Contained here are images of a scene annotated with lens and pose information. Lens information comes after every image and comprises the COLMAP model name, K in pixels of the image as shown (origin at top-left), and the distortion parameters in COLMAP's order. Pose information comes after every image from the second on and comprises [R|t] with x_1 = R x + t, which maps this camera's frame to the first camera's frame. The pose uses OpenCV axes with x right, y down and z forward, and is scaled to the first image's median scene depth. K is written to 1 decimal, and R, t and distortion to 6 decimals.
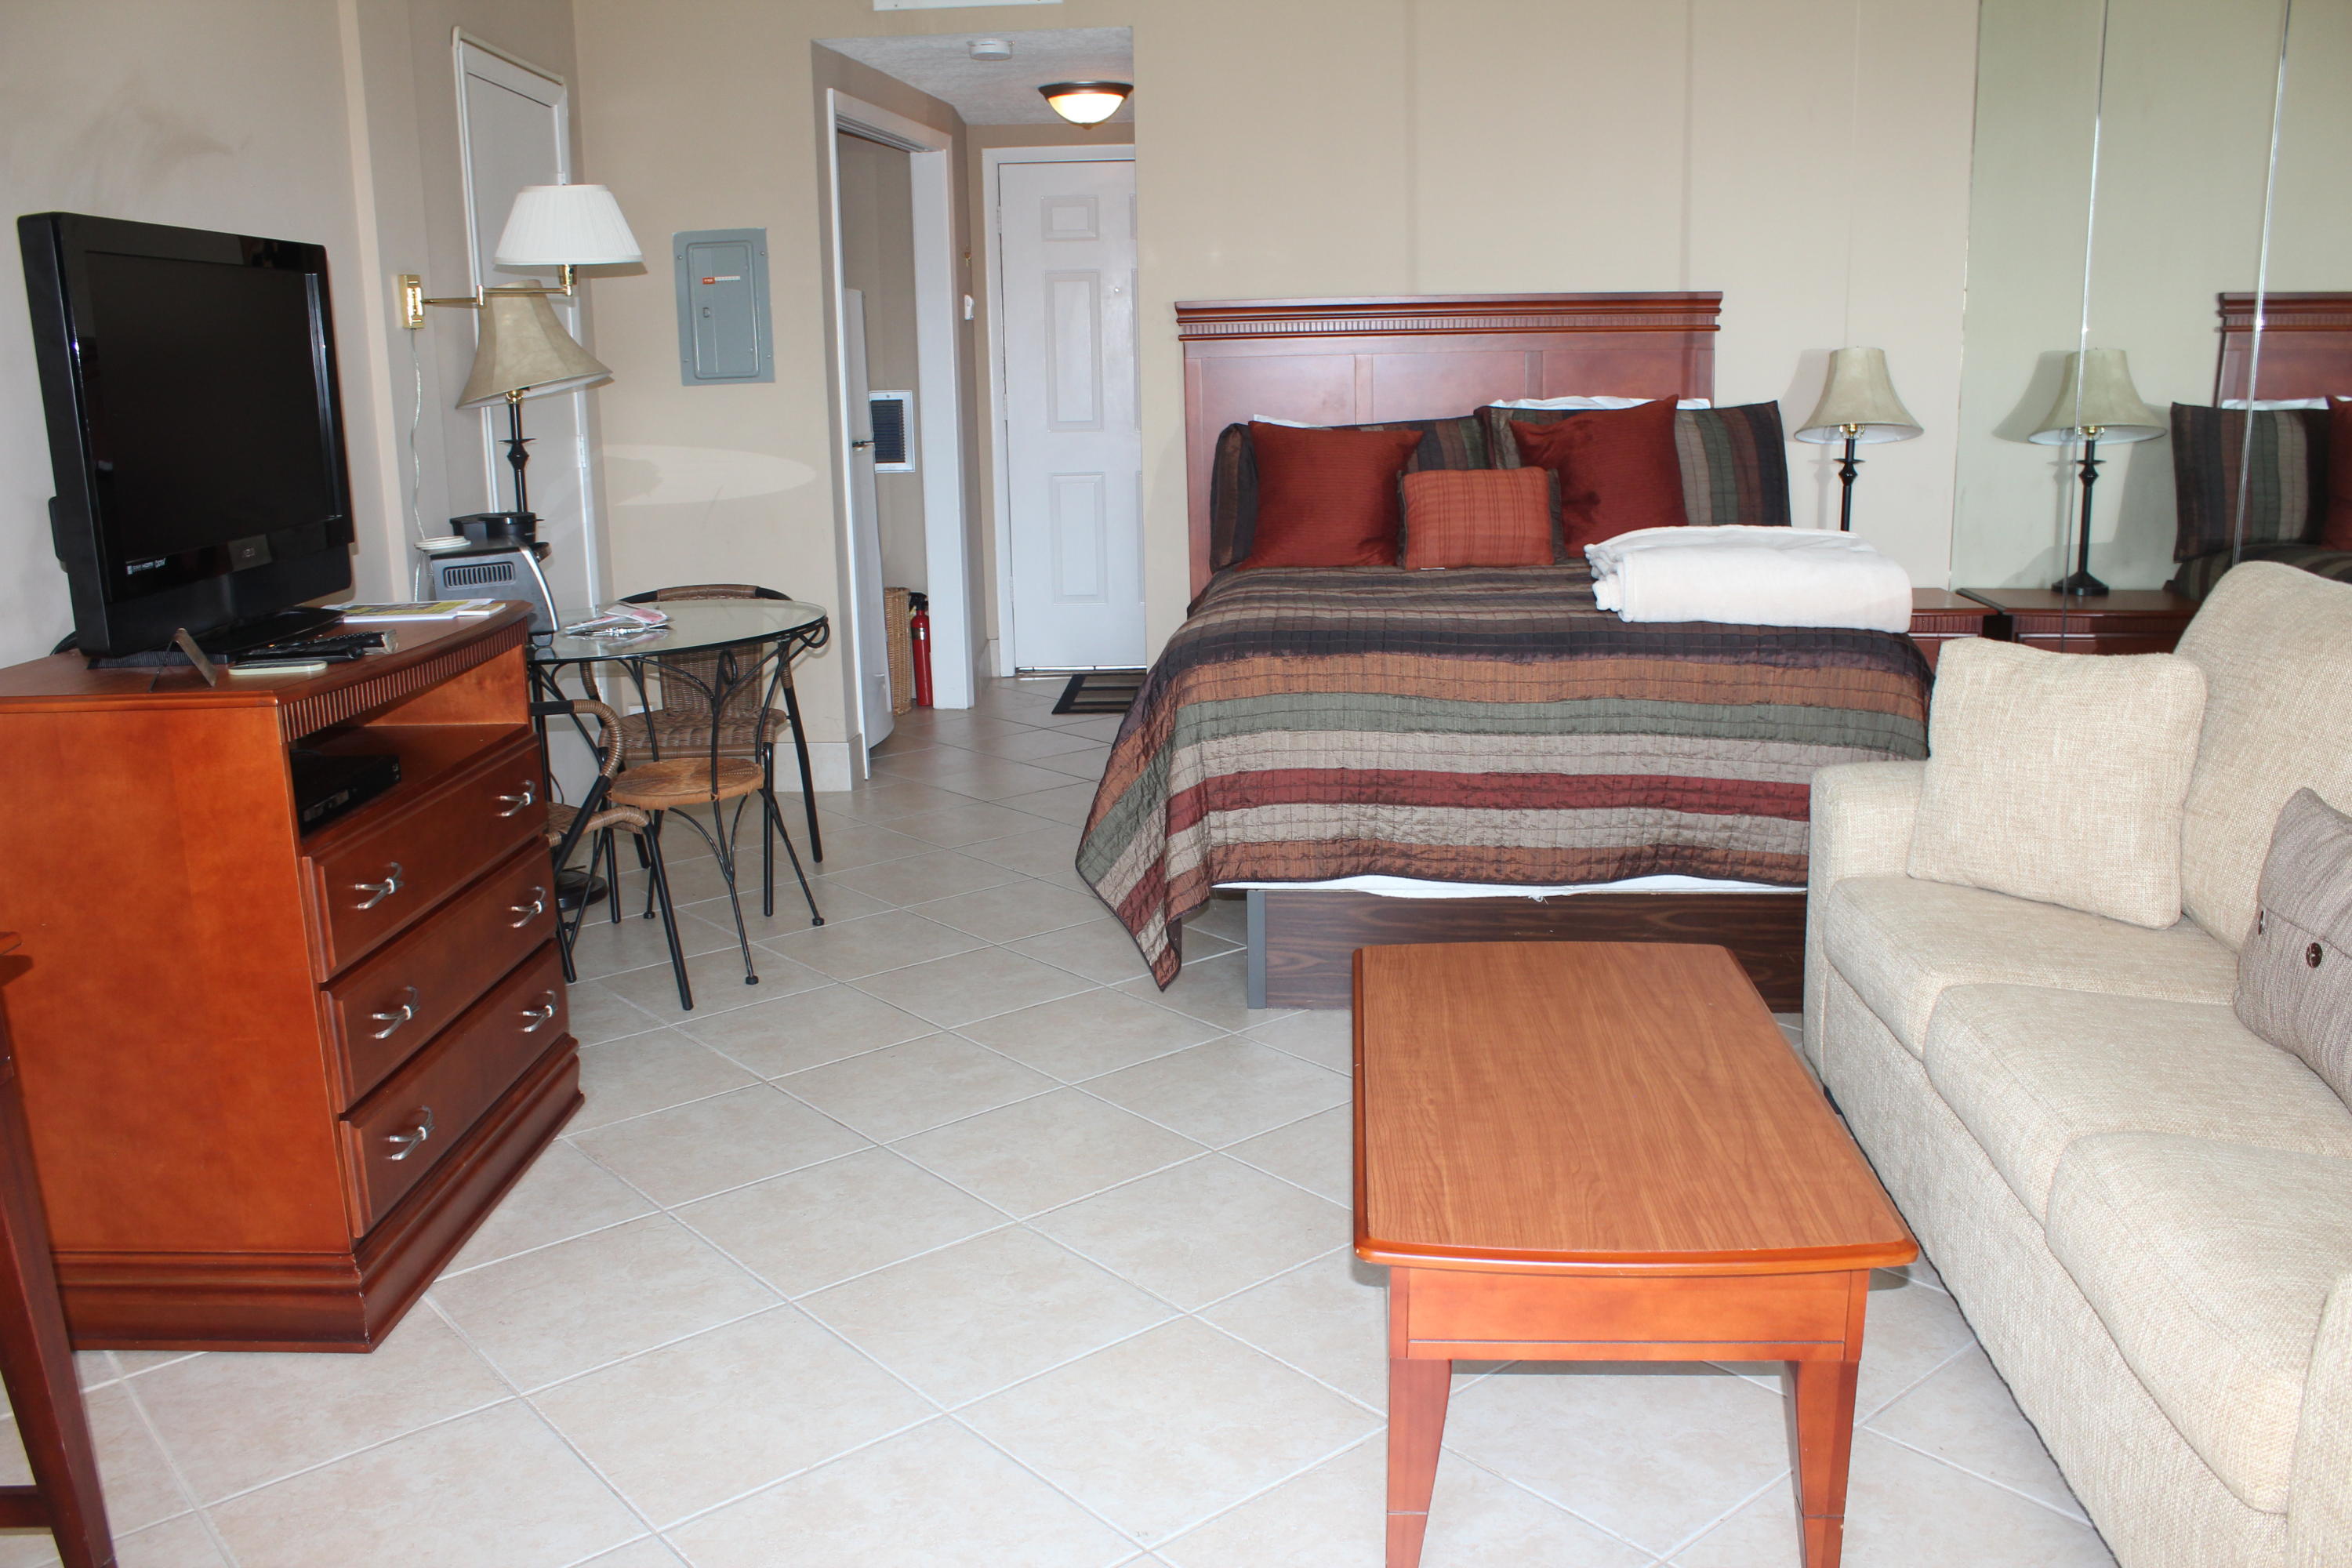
lens RADIAL K [[1927.6, 0, 1179.9], [0, 1927.6, 847.2], [0, 0, 1]] dist [-0.166697, 0.148567]
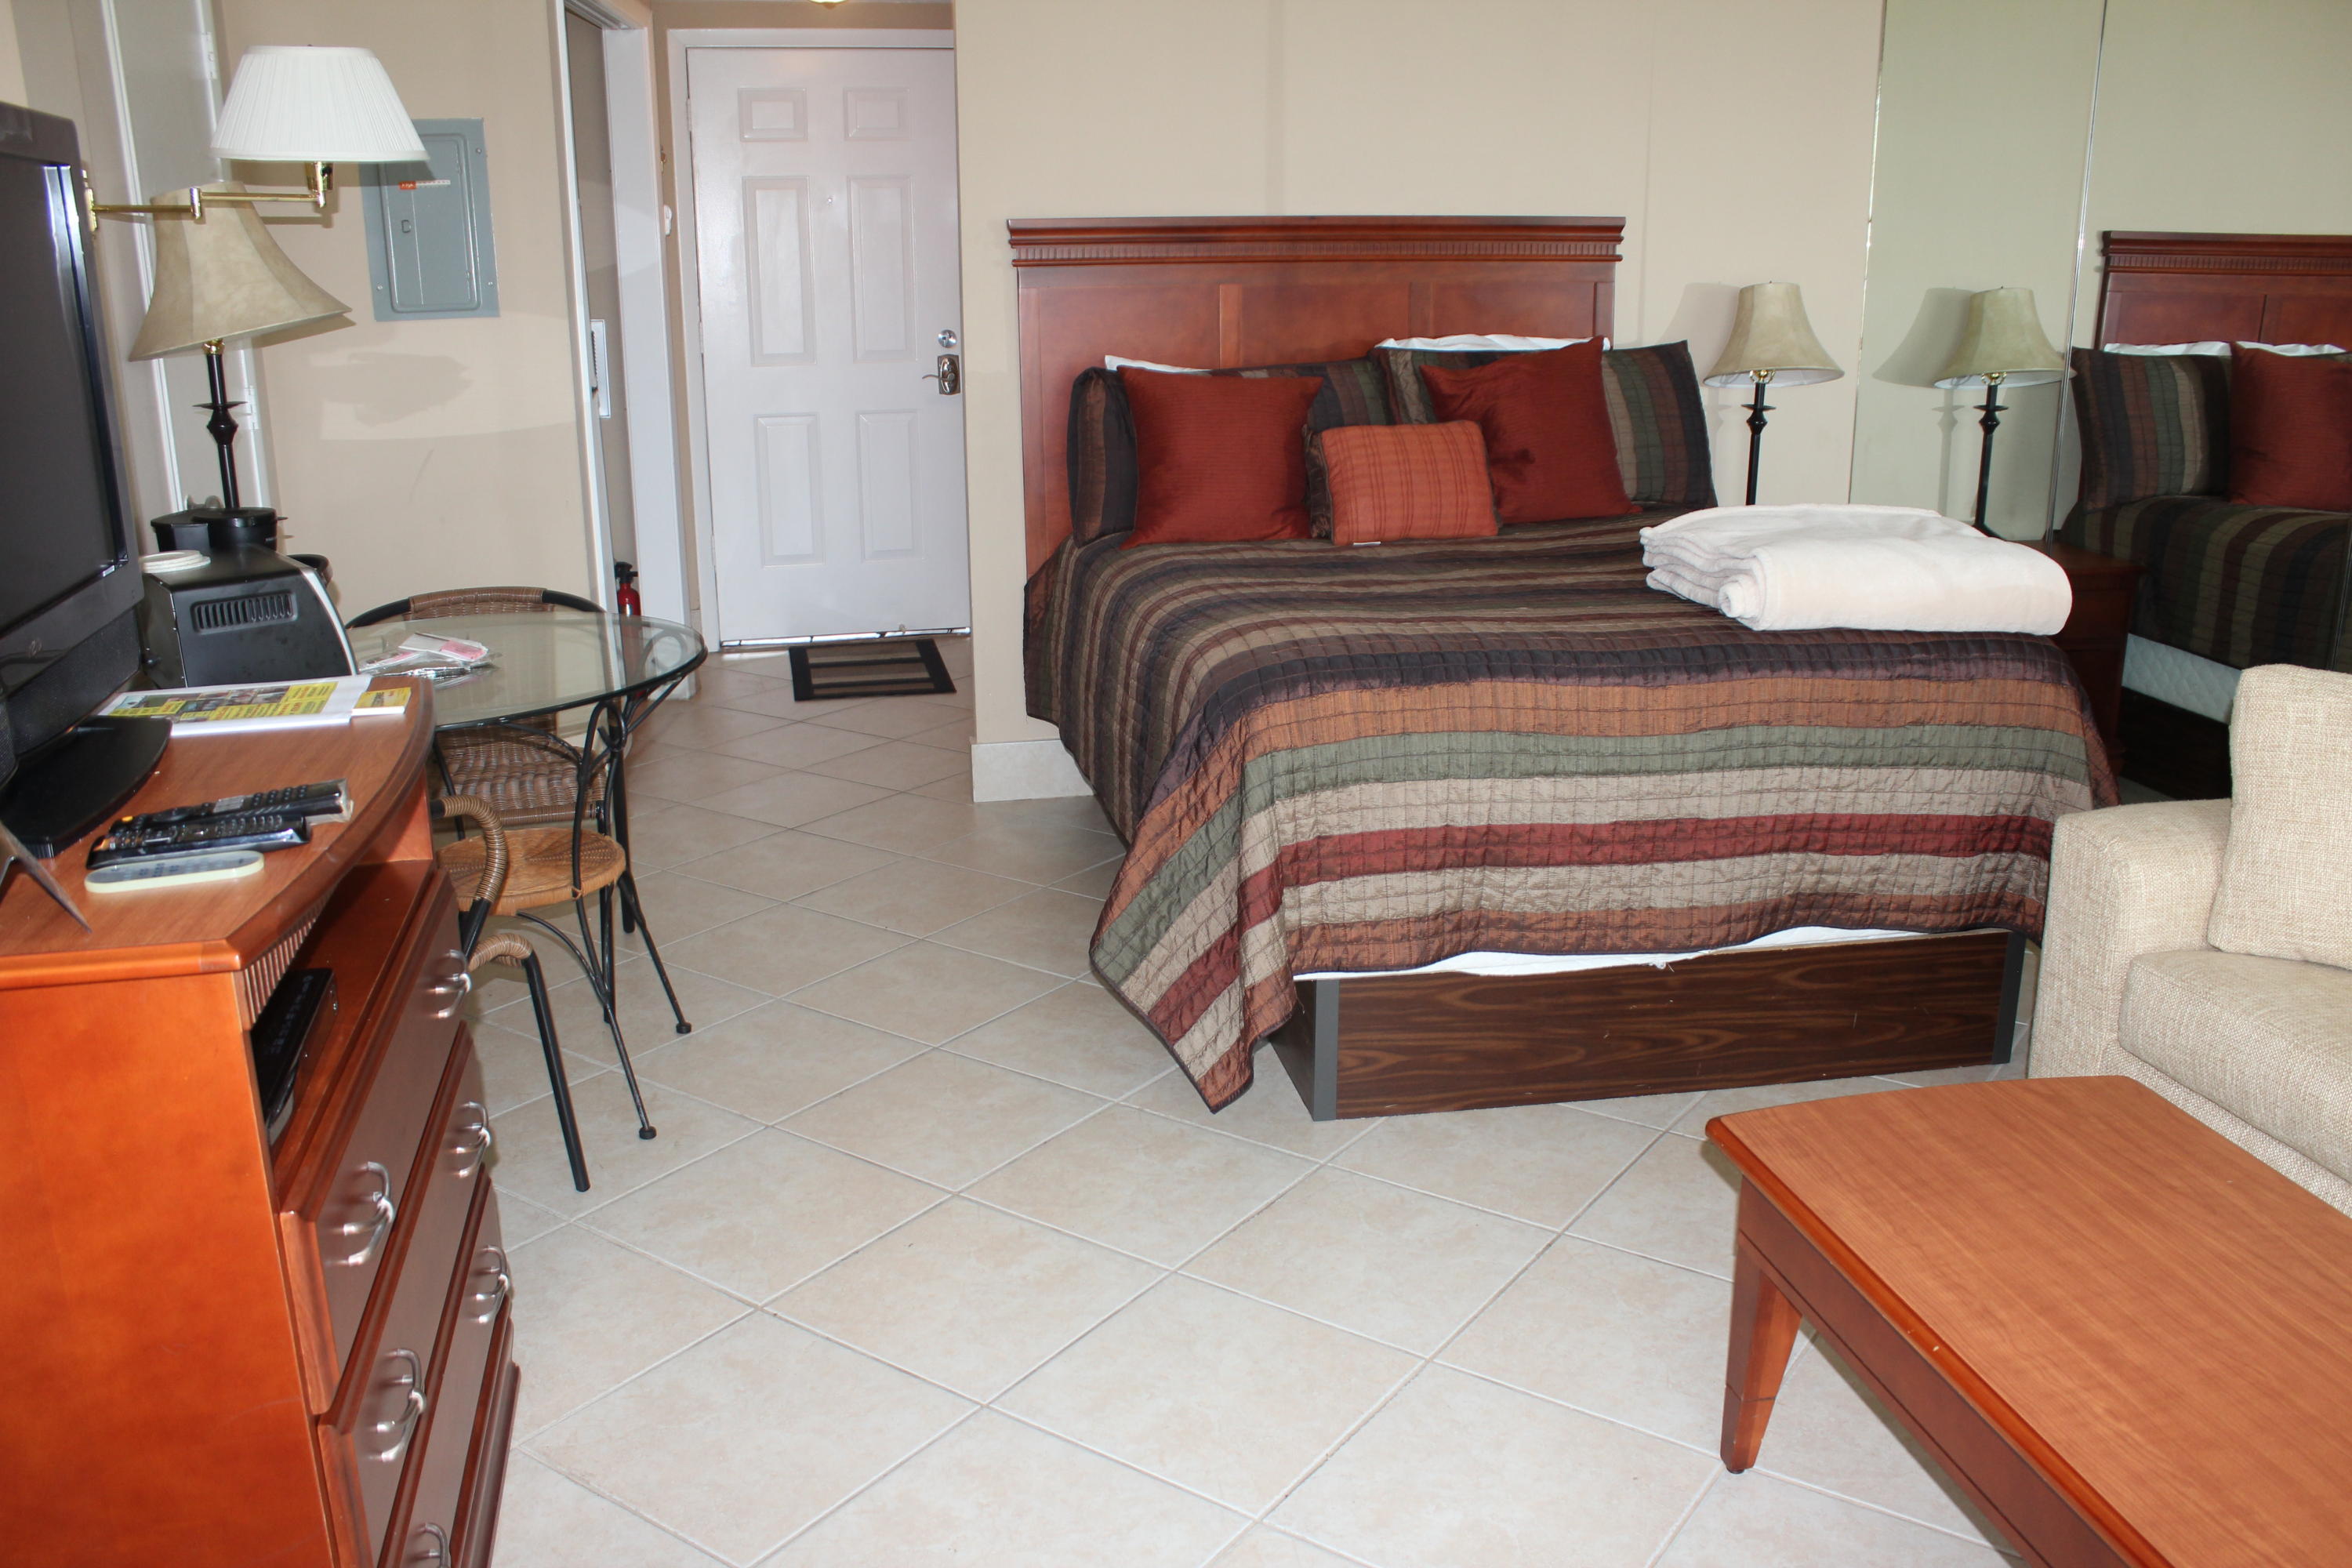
lens RADIAL K [[1959.1, 0, 1227.8], [0, 1959.1, 863.3], [0, 0, 1]] dist [-0.173075, 0.145389]
pose [[0.967130, -0.060767, 0.246917, -0.203691], [0.048526, 0.997286, 0.055365, -0.074408], [-0.249611, -0.041563, 0.967454, 0.236683]]
